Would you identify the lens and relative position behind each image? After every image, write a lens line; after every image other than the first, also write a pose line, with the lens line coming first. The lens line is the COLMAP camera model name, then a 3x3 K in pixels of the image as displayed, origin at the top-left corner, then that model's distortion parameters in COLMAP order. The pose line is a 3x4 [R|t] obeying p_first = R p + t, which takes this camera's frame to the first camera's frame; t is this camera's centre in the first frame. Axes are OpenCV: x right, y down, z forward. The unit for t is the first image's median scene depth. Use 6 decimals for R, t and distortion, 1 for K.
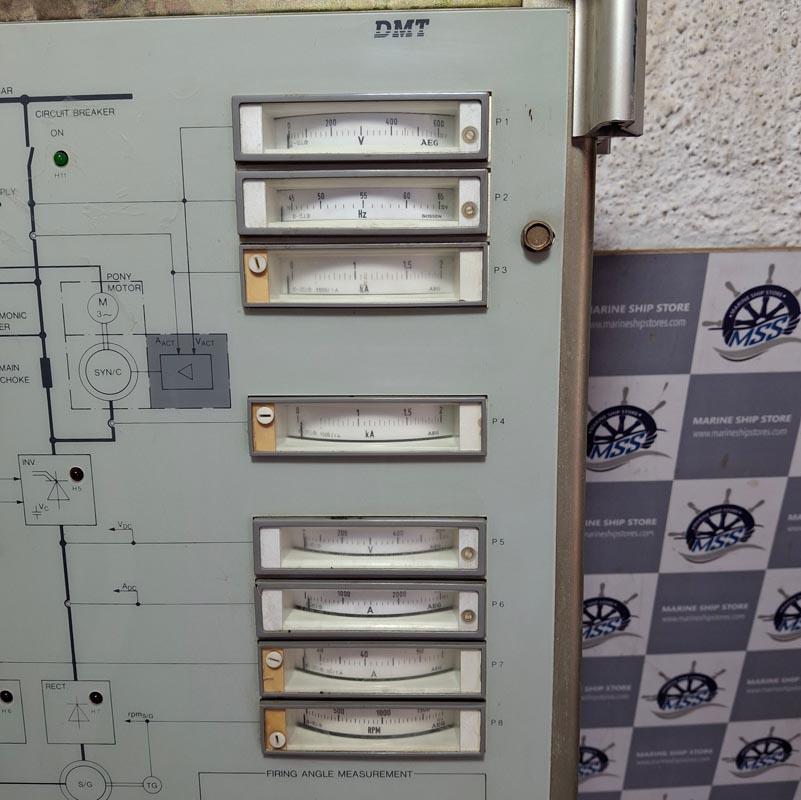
lens RADIAL K [[758.7, 0, 404.5], [0, 758.7, 402.1], [0, 0, 1]] dist [0.113085, -0.232393]
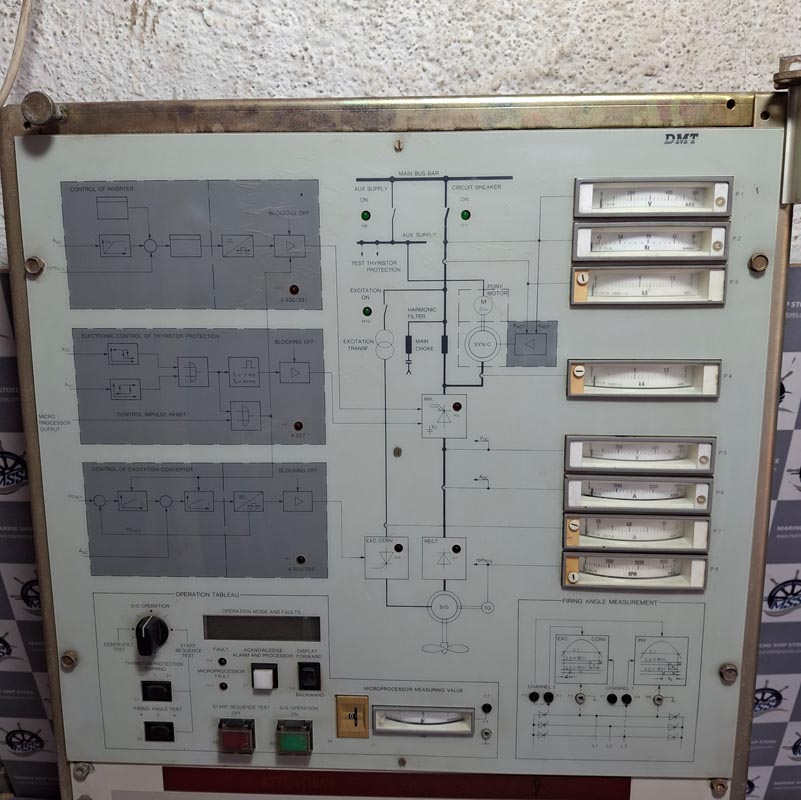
lens RADIAL K [[770.5, 0, 399.8], [0, 770.5, 389.4], [0, 0, 1]] dist [0.167606, -0.357586]
pose [[0.999867, 0.009940, -0.012895, -0.521482], [-0.009945, 0.999950, -0.000365, 0.058075], [0.012891, 0.000494, 0.999917, -0.634031]]
